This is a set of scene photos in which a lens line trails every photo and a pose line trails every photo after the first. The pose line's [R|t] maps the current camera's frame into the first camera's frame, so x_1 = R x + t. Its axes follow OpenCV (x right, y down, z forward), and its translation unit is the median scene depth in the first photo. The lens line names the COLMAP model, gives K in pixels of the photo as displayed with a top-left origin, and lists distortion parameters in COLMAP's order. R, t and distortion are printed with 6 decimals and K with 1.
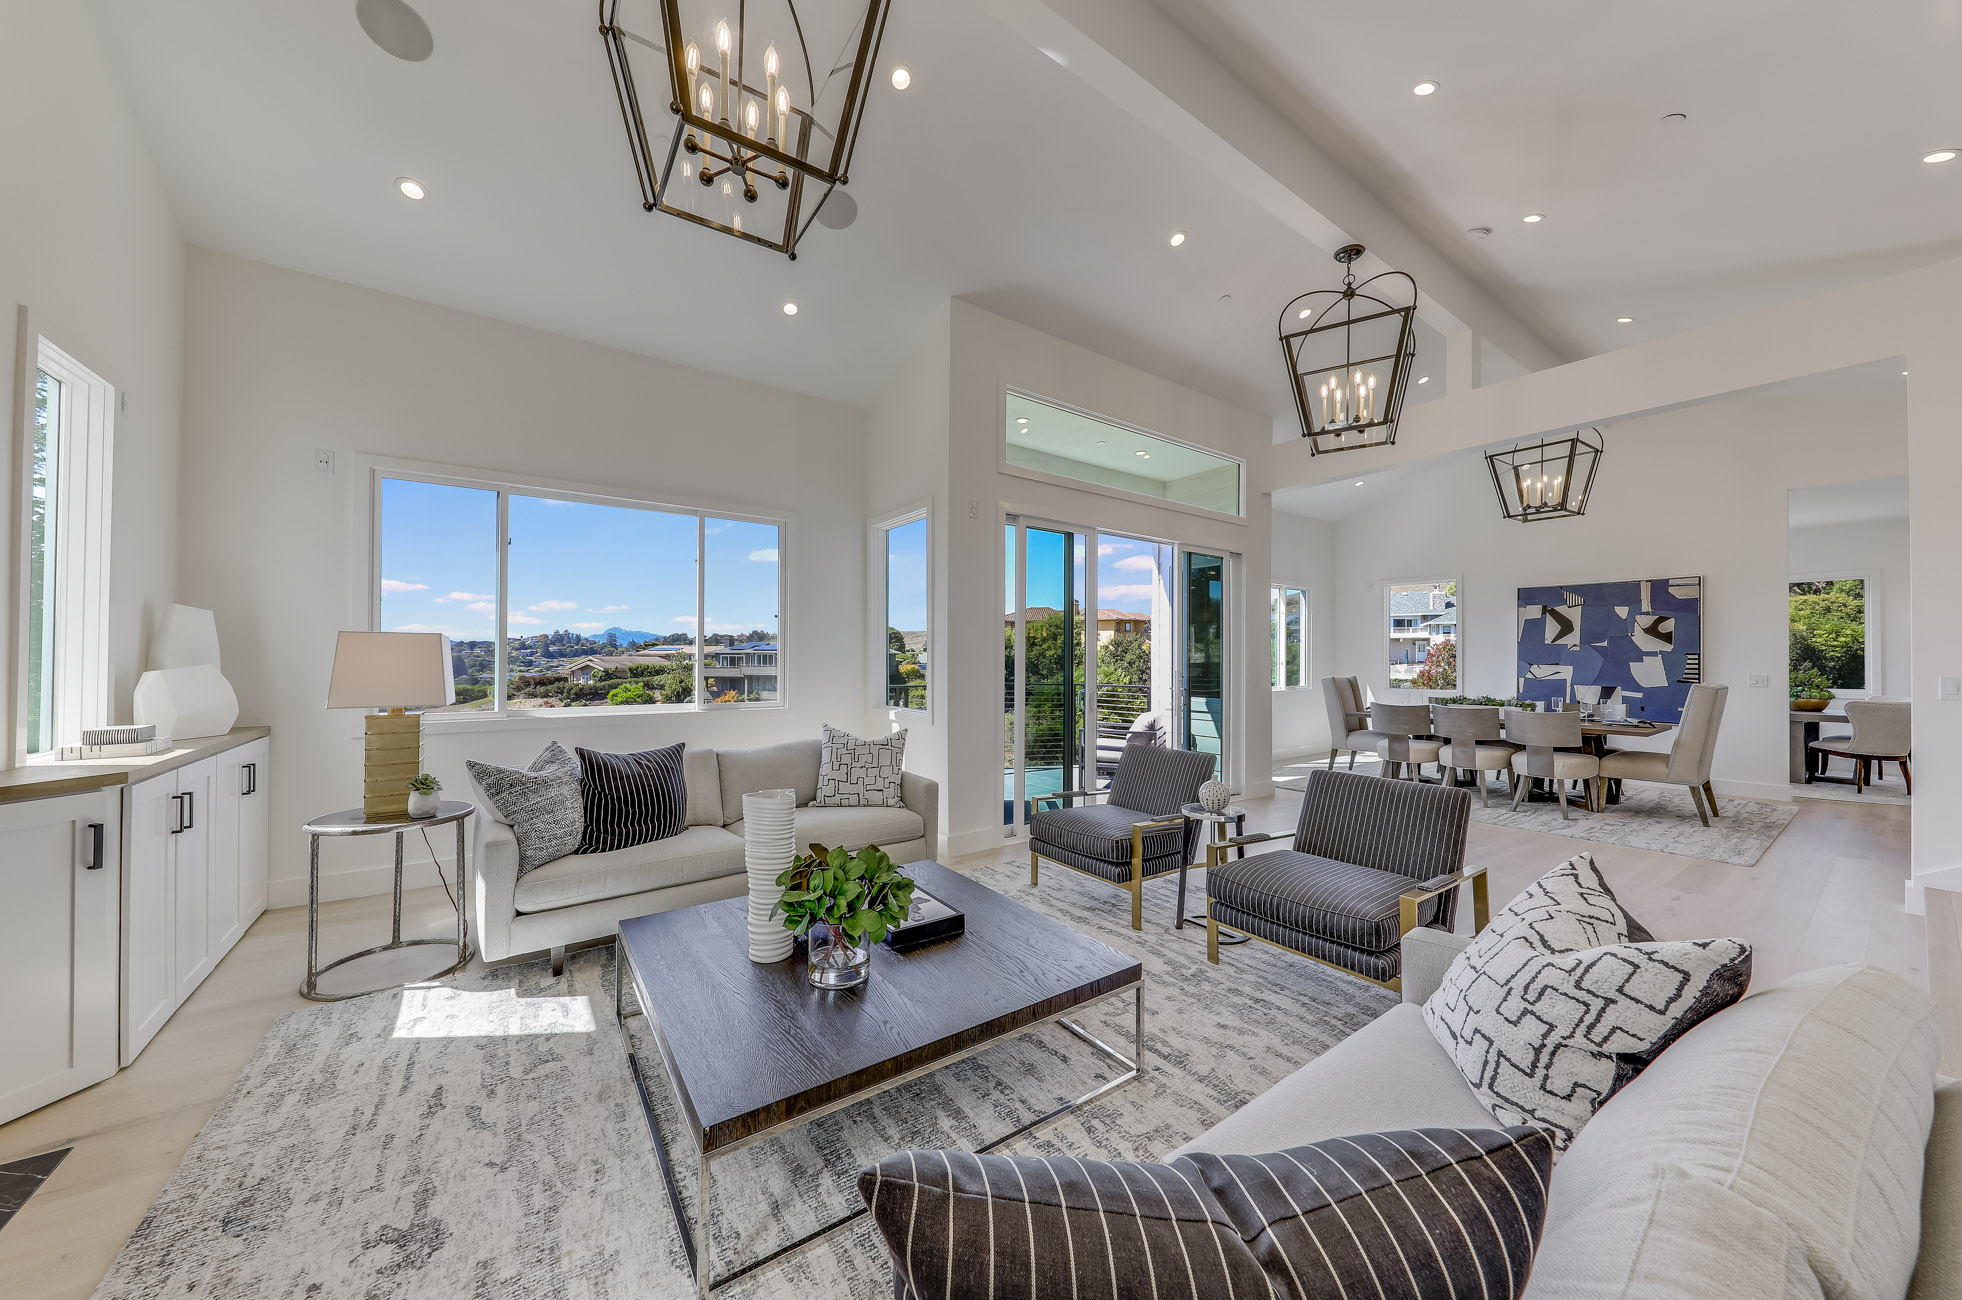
lens RADIAL K [[665.6, 0, 978.7], [0, 665.6, 653.0], [0, 0, 1]] dist [-0.000019, -0.000034]
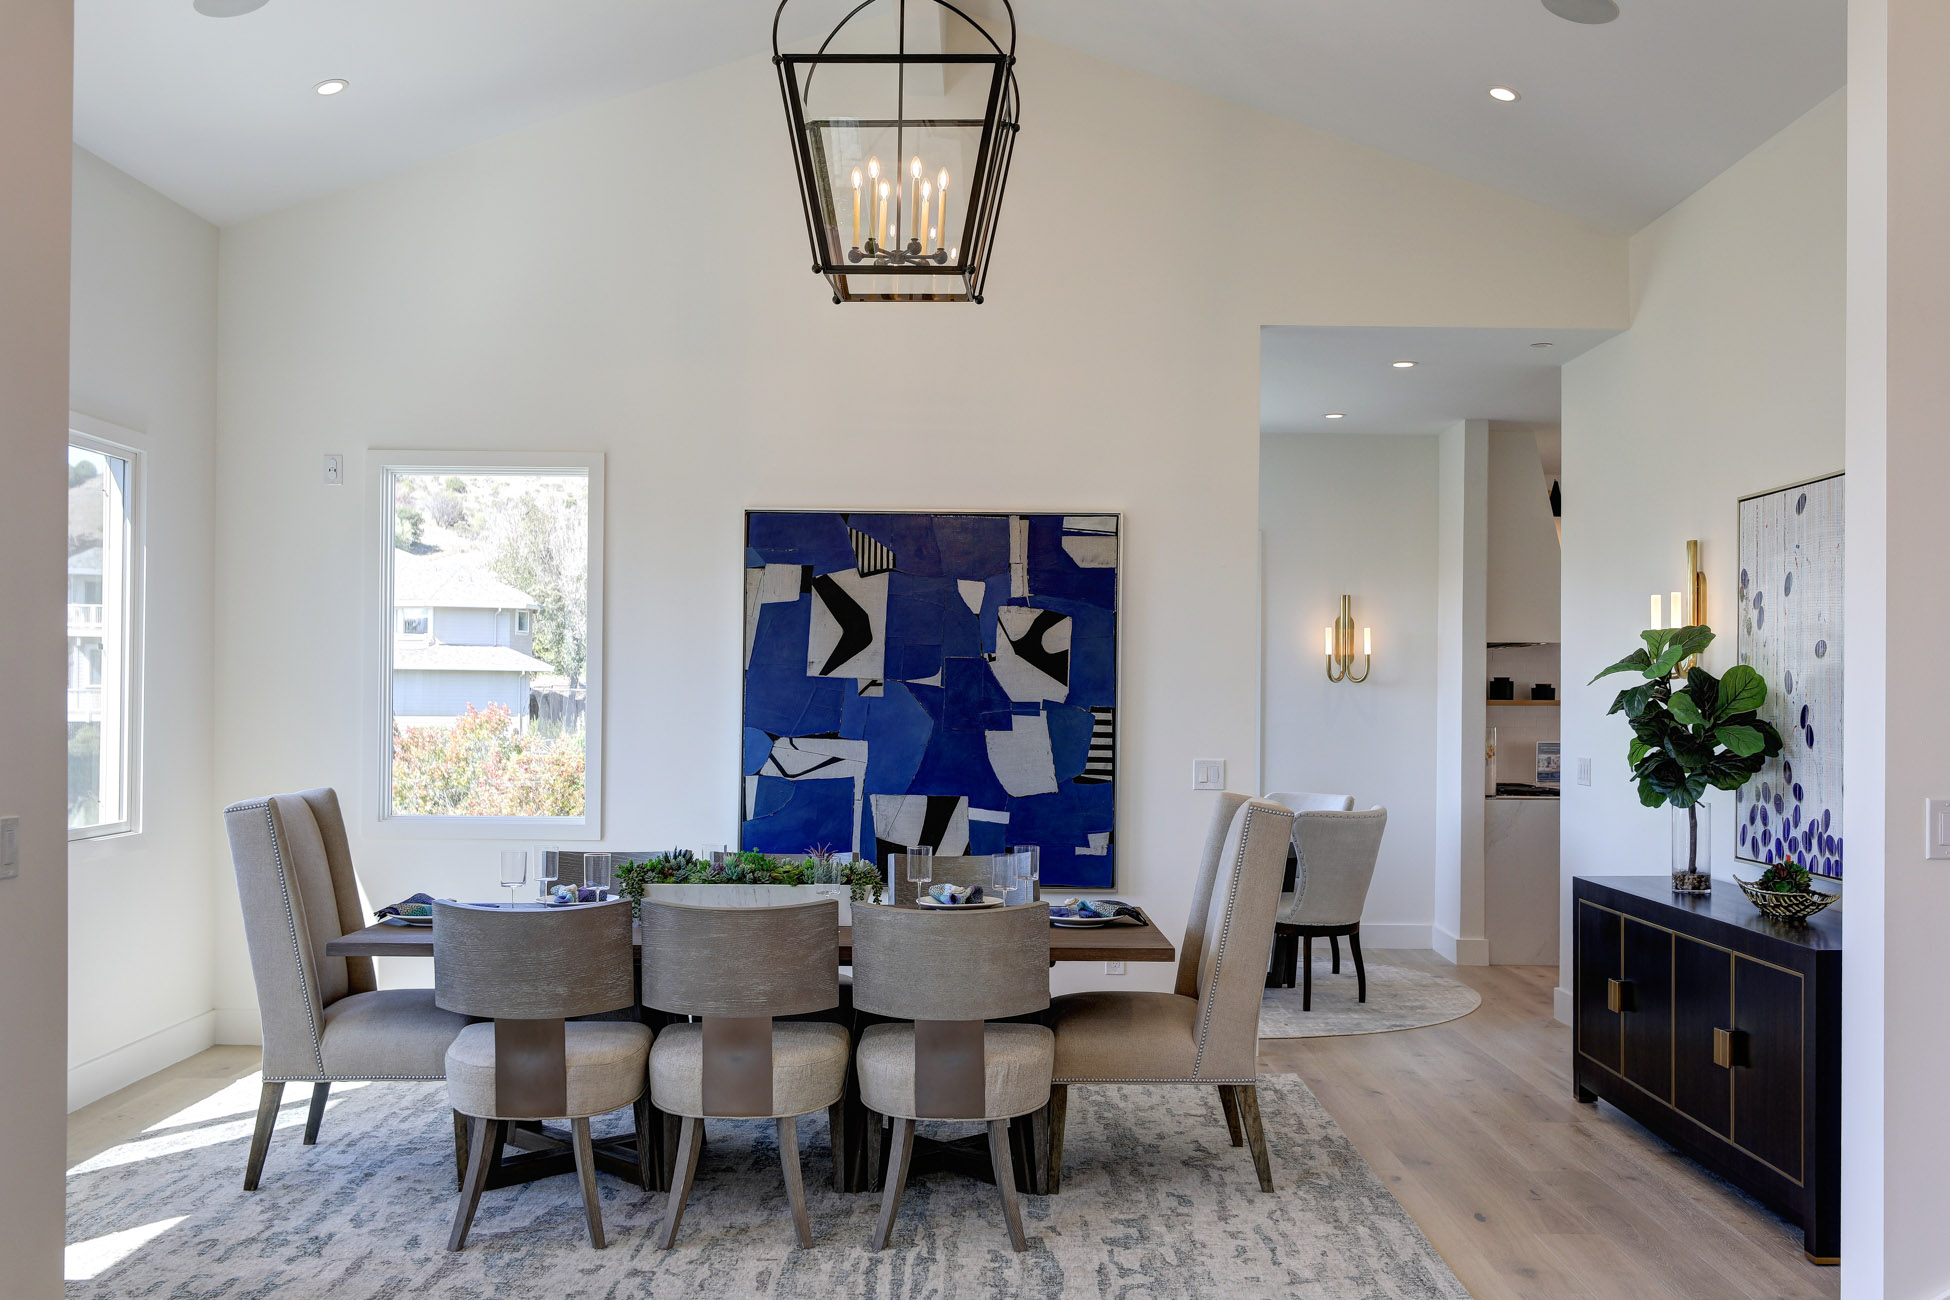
lens RADIAL K [[1870.3, 0, 974.1], [0, 1870.3, 659.1], [0, 0, 1]] dist [-0.004002, 0.000000]
pose [[0.588715, 0.021295, 0.808060, 0.121911], [-0.013462, 0.999773, -0.016540, -0.008703], [-0.808228, -0.001140, 0.588868, 0.381522]]
